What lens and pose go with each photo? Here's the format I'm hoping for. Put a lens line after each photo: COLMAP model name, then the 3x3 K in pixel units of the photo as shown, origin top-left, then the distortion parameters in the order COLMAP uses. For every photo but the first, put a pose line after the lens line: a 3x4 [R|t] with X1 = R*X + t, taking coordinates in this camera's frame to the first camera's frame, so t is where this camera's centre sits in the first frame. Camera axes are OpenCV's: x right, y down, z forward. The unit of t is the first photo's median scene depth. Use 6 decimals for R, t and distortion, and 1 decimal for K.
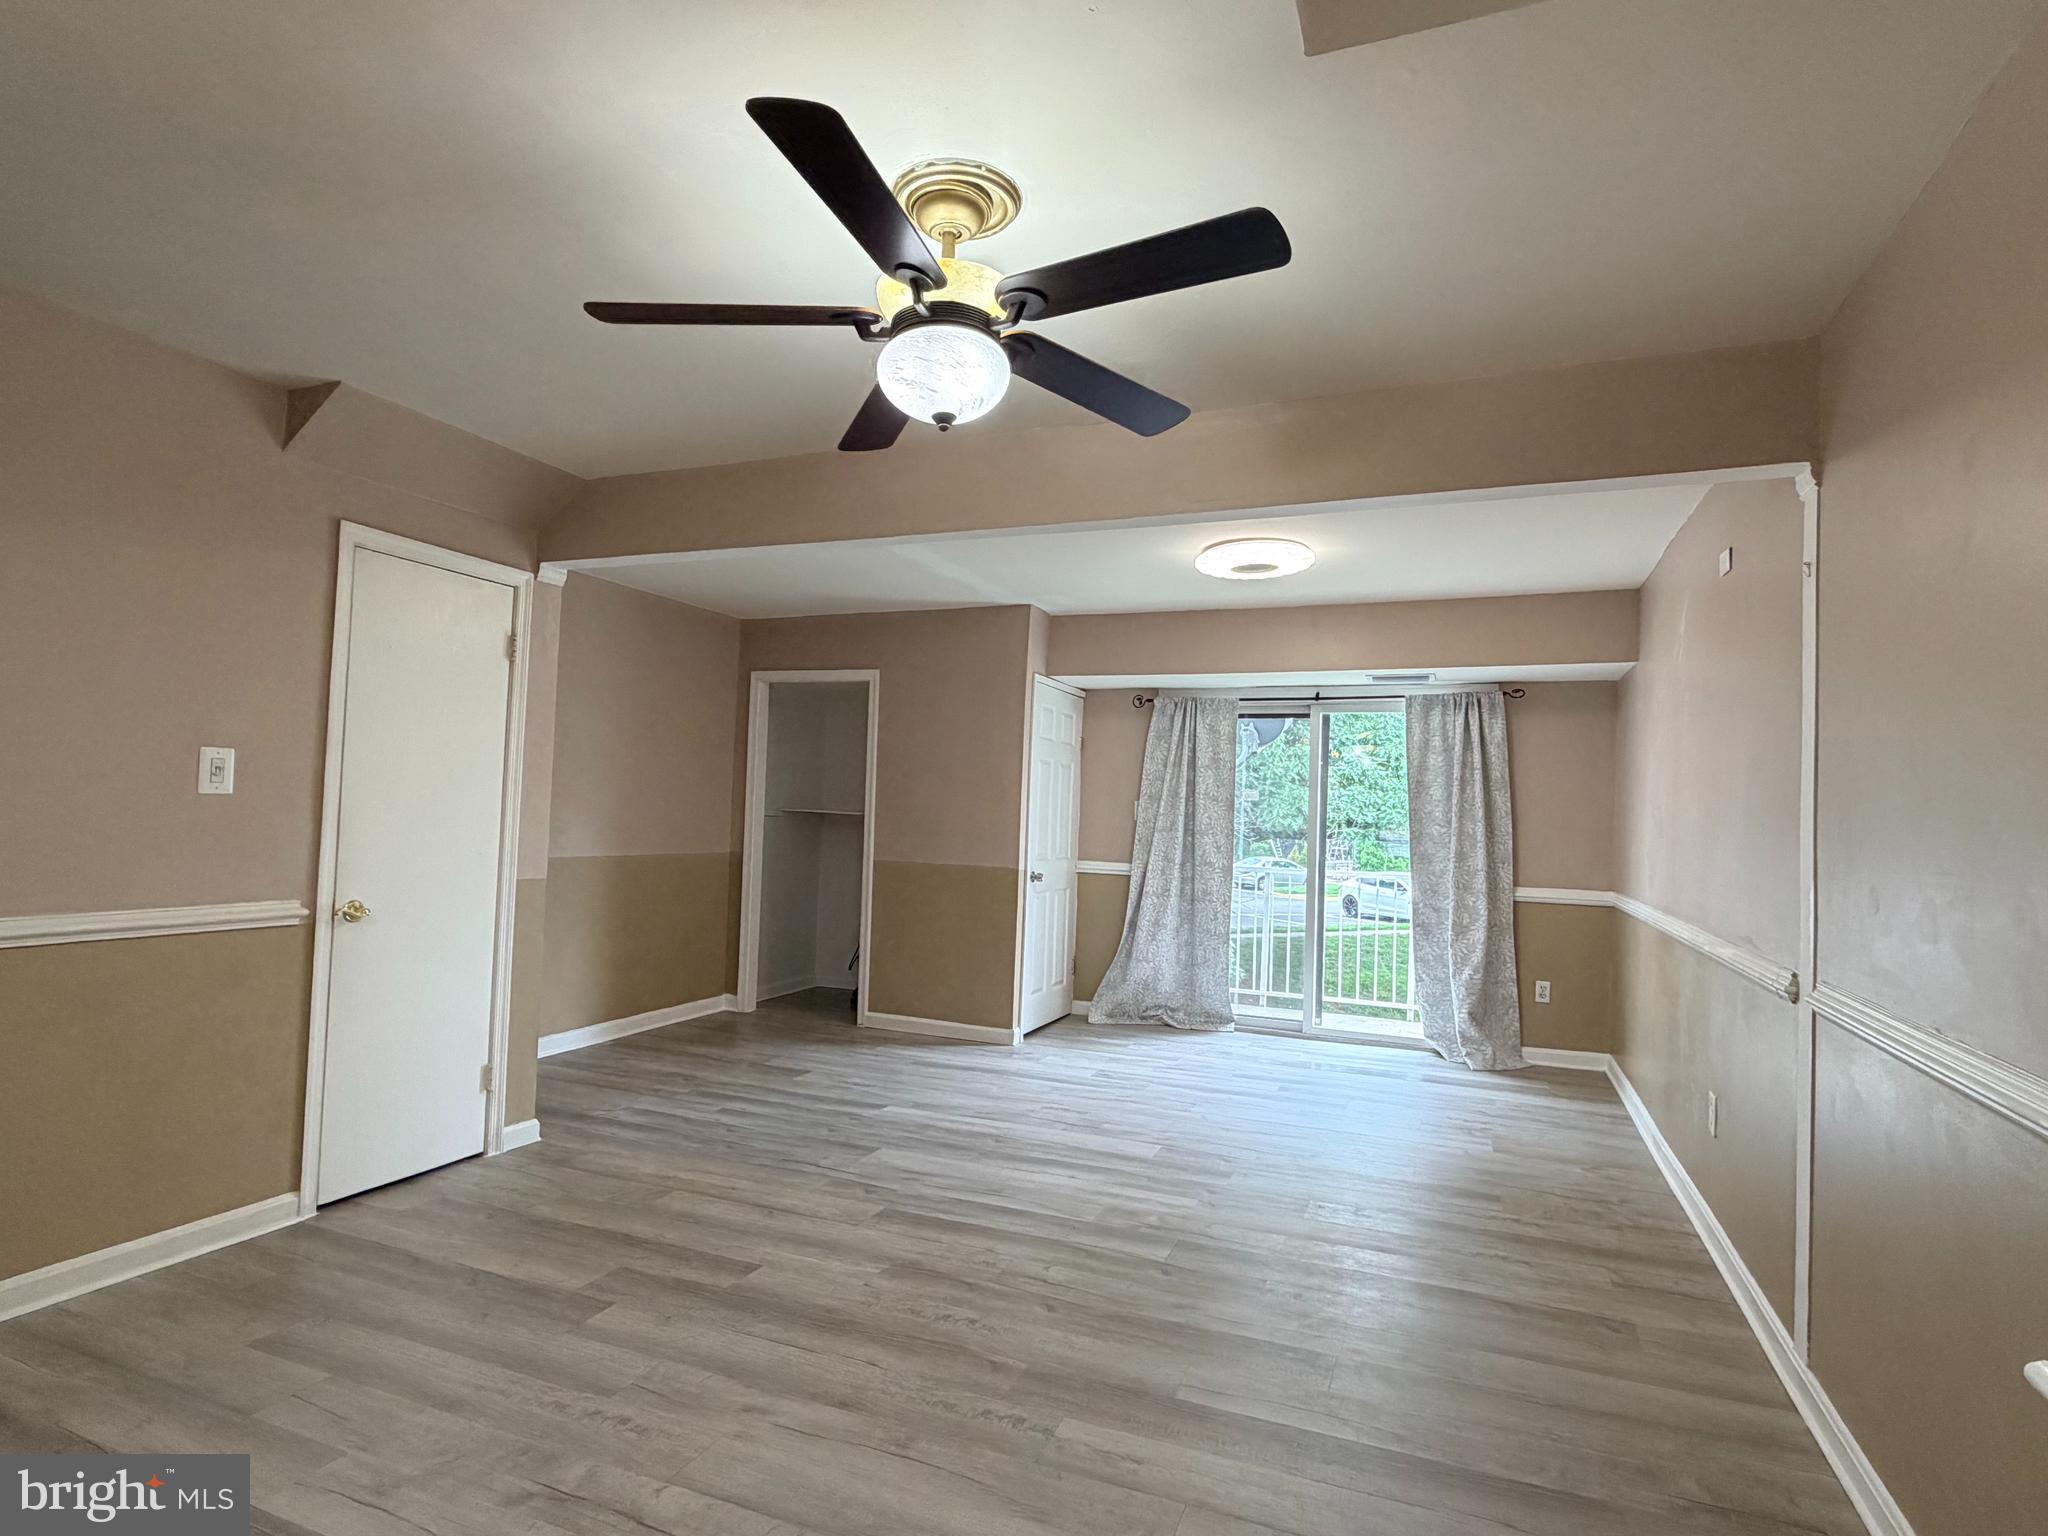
lens RADIAL K [[1060.7, 0, 1027.1], [0, 1060.7, 773.7], [0, 0, 1]] dist [-0.001047, -0.001051]
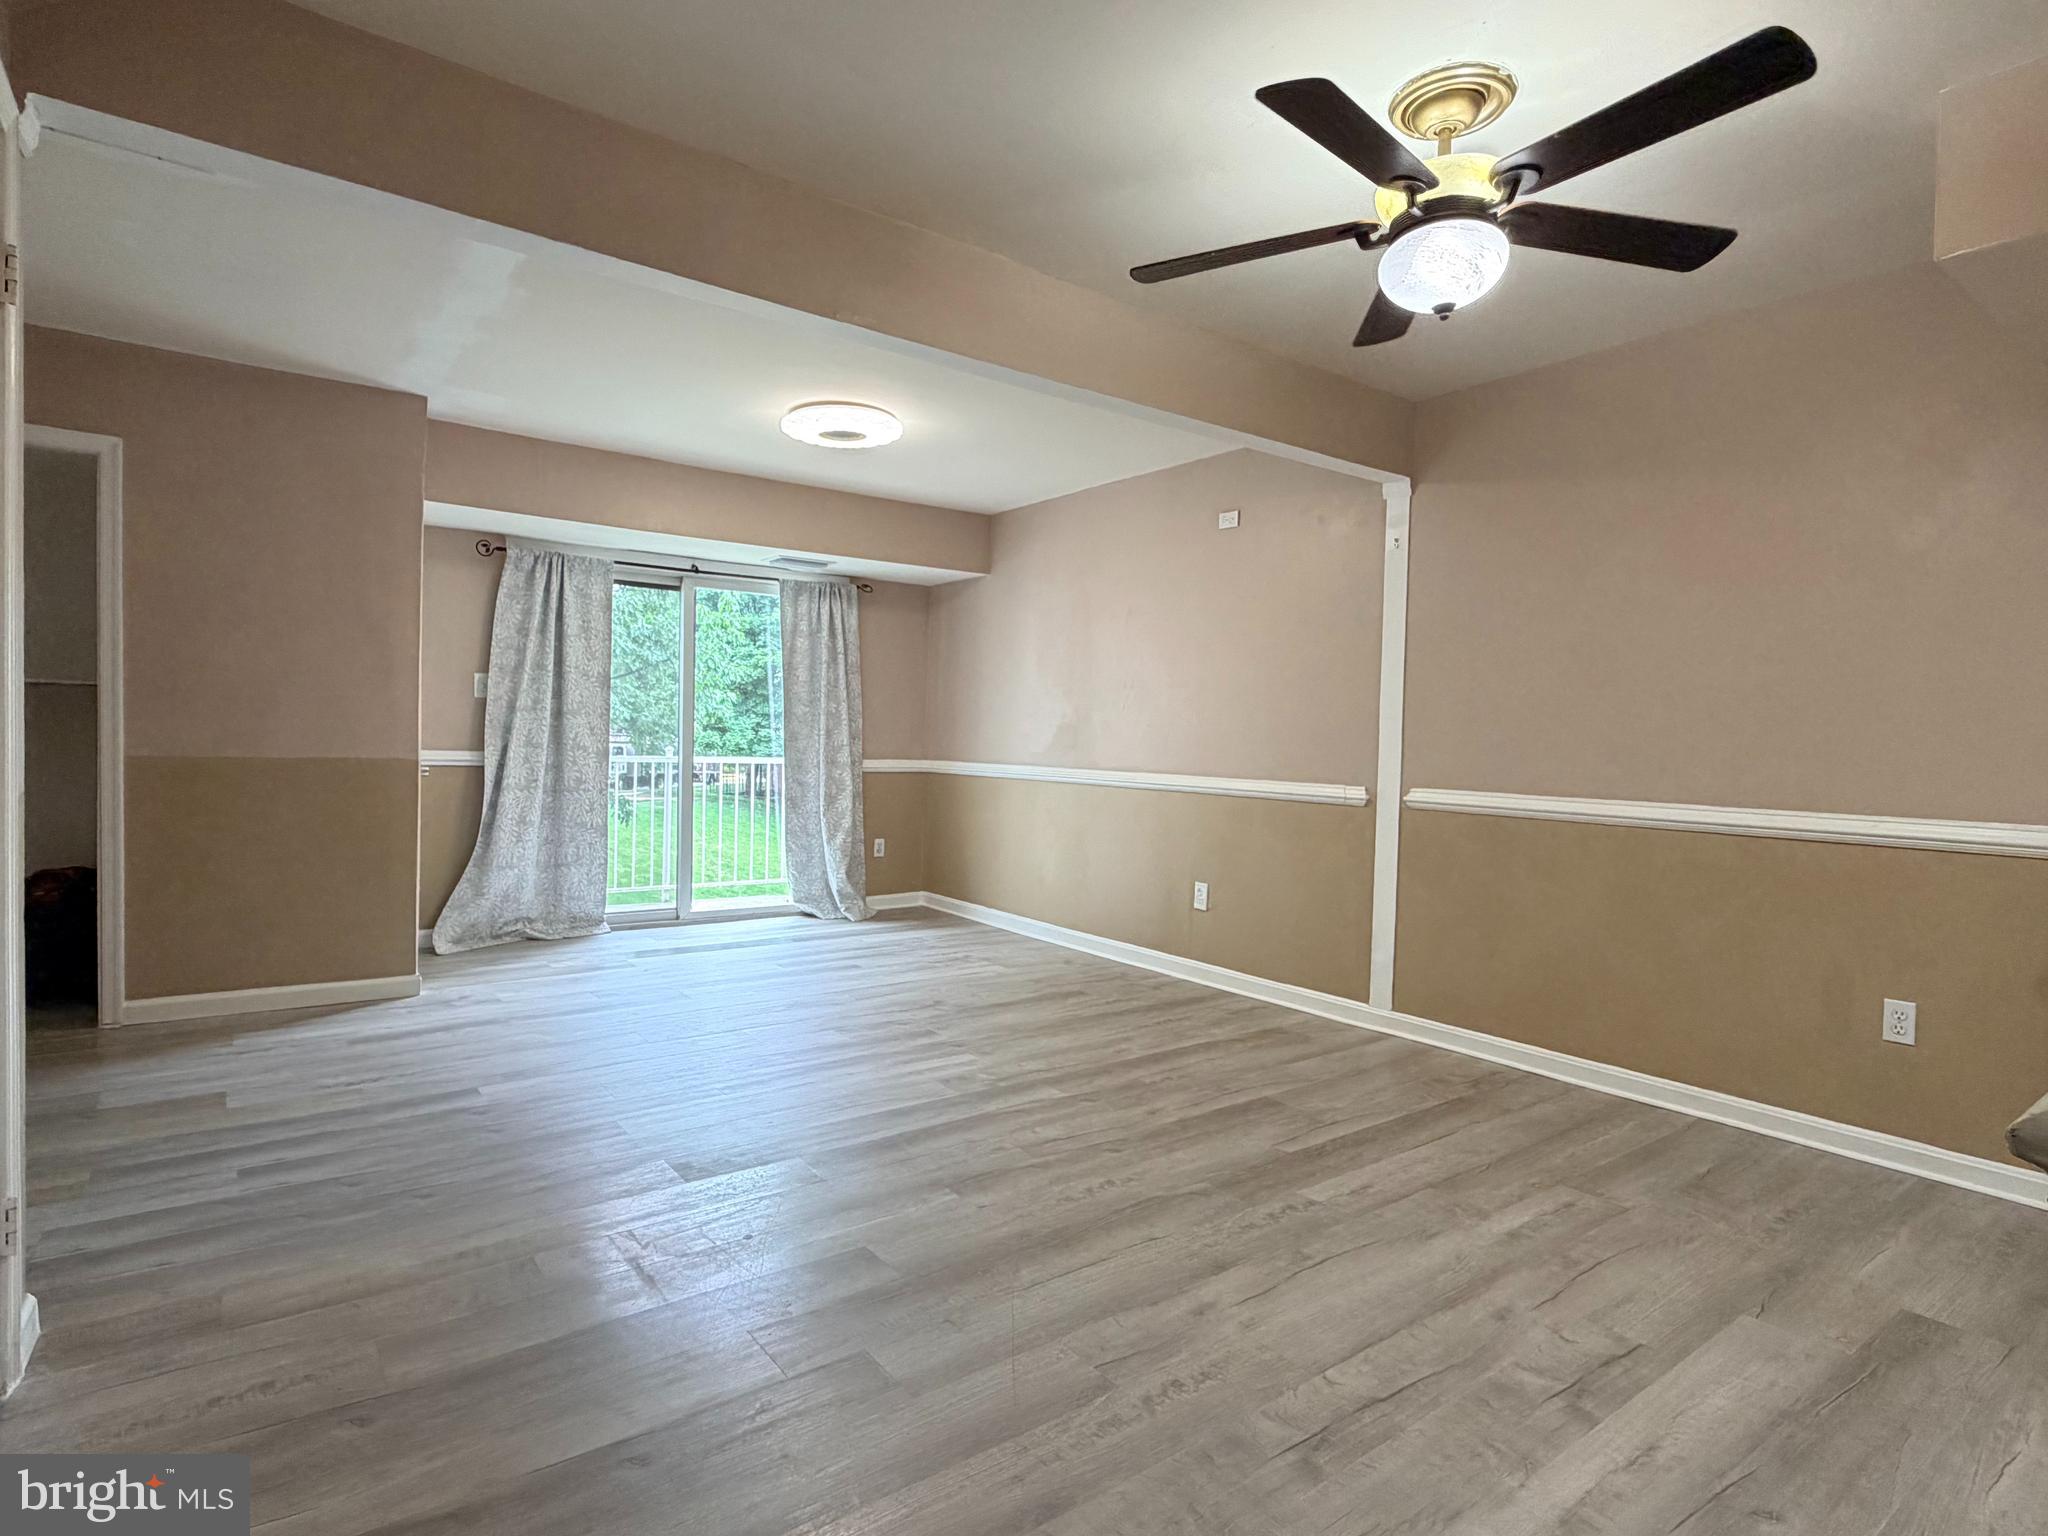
lens RADIAL K [[1066.3, 0, 1019.4], [0, 1066.3, 766.2], [0, 0, 1]] dist [-0.000032, -0.000669]
pose [[0.522856, -0.041198, 0.851425, -0.423626], [-0.040034, 0.996542, 0.072804, 0.023701], [-0.851480, -0.072152, 0.519399, 0.259150]]
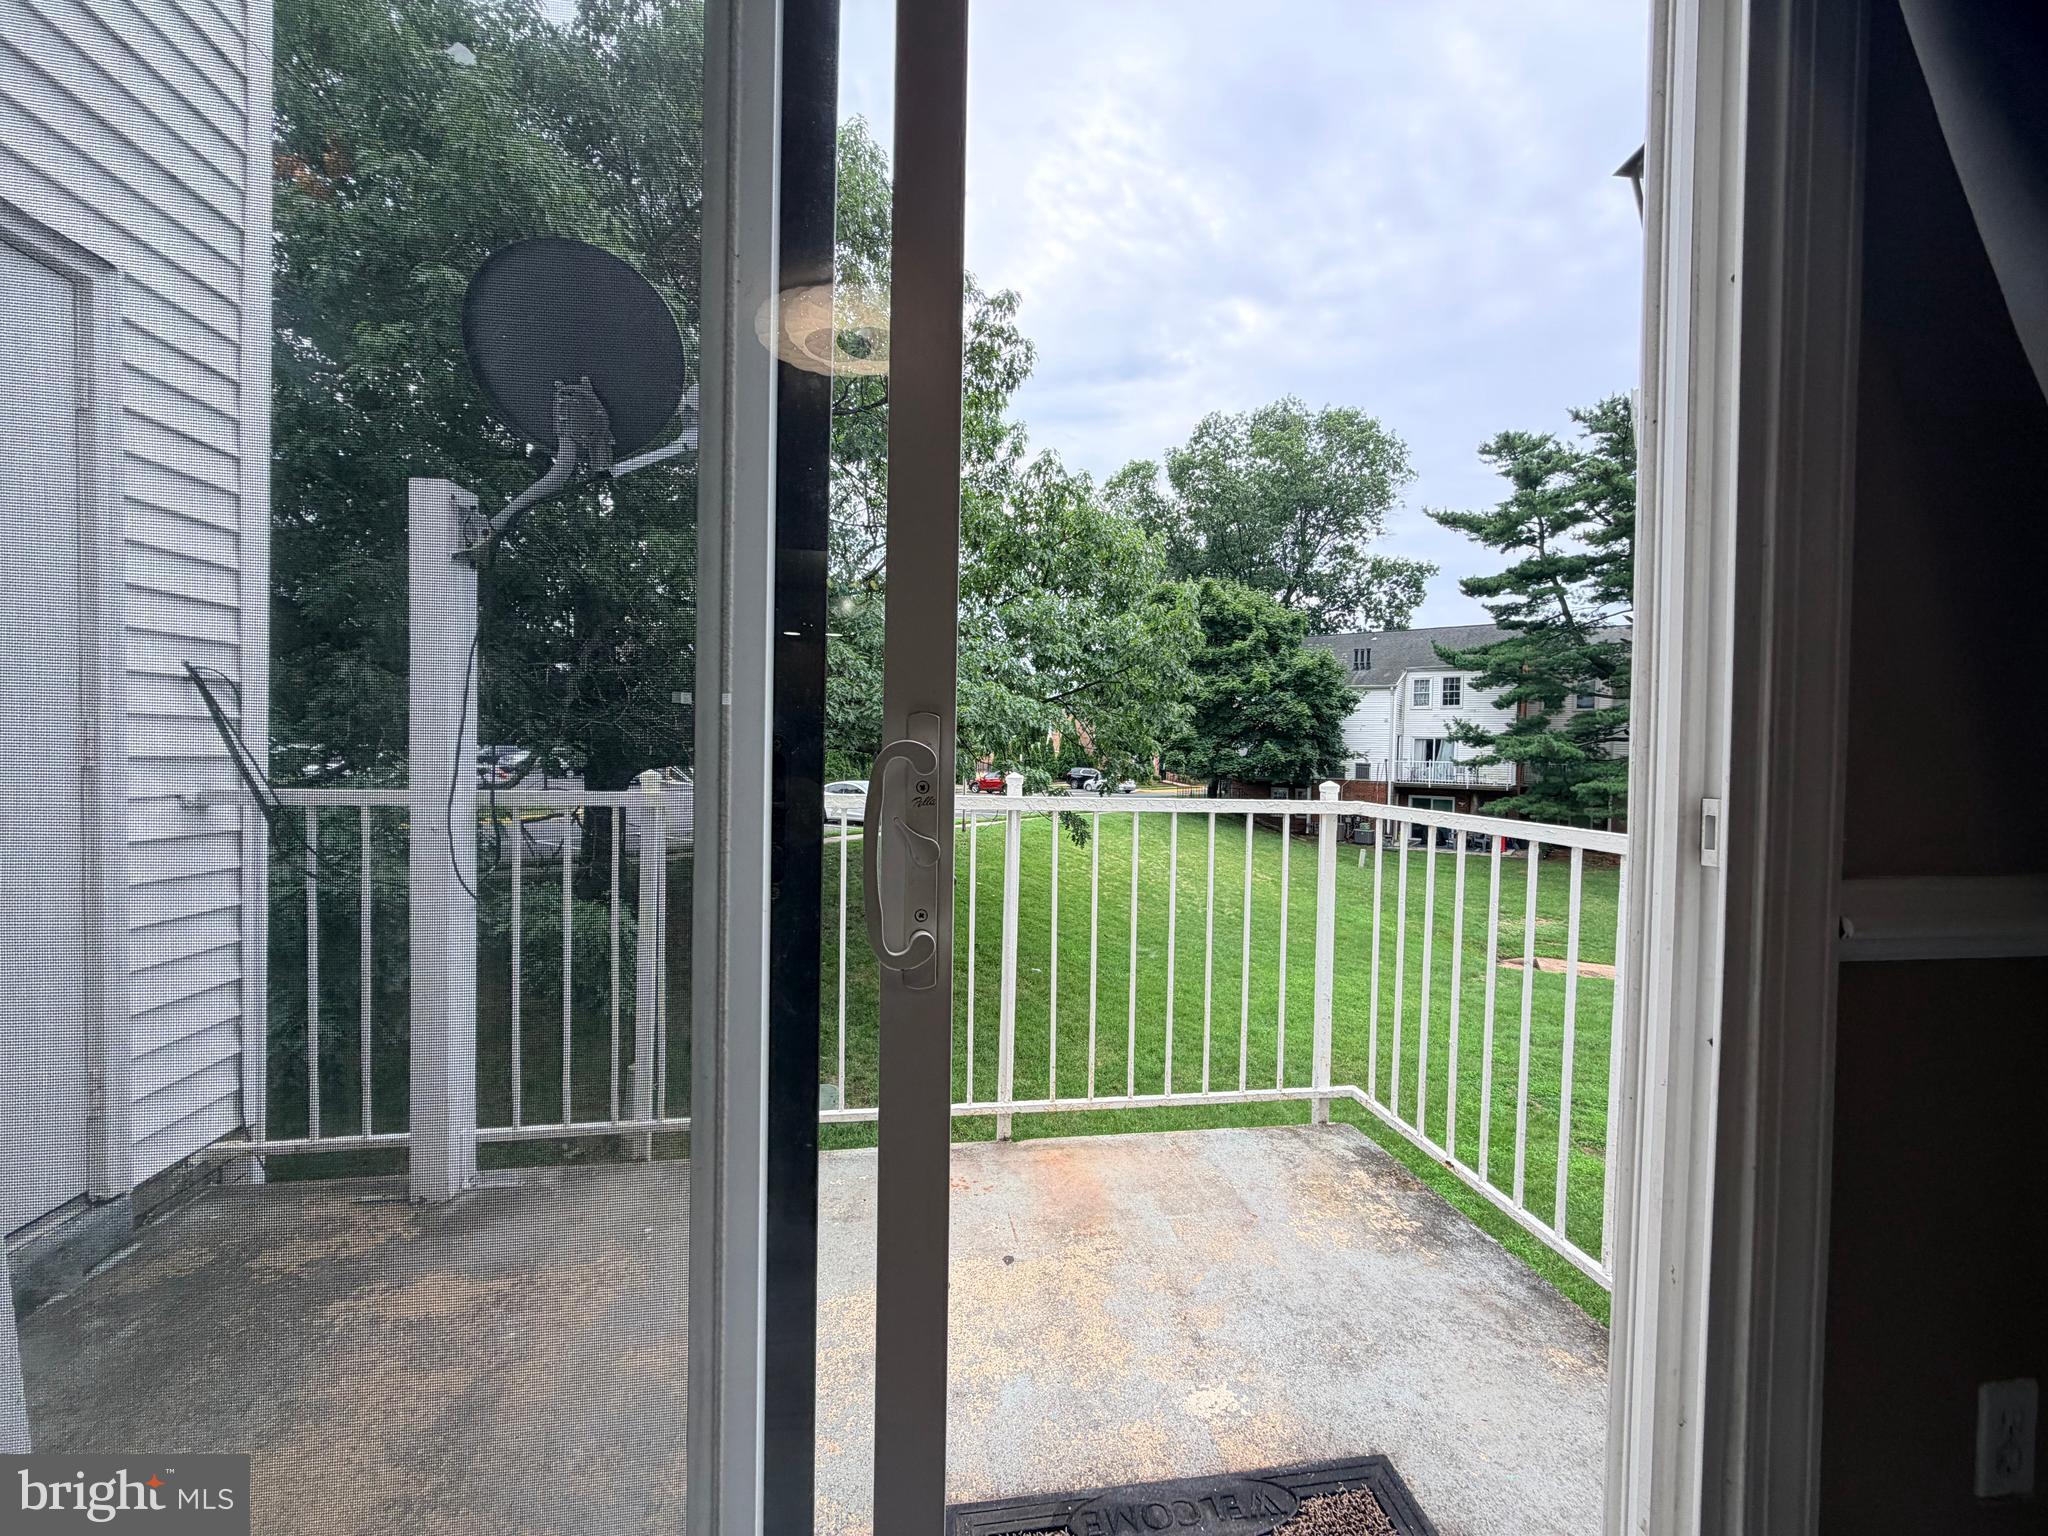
lens RADIAL K [[817.9, 0, 1020.4], [0, 817.9, 774.5], [0, 0, 1]] dist [-0.000338, -0.000216]
pose [[0.855968, -0.031925, 0.516043, 0.268258], [-0.011584, 0.996657, 0.080873, 0.080145], [-0.516900, -0.075202, 0.852736, 0.962253]]
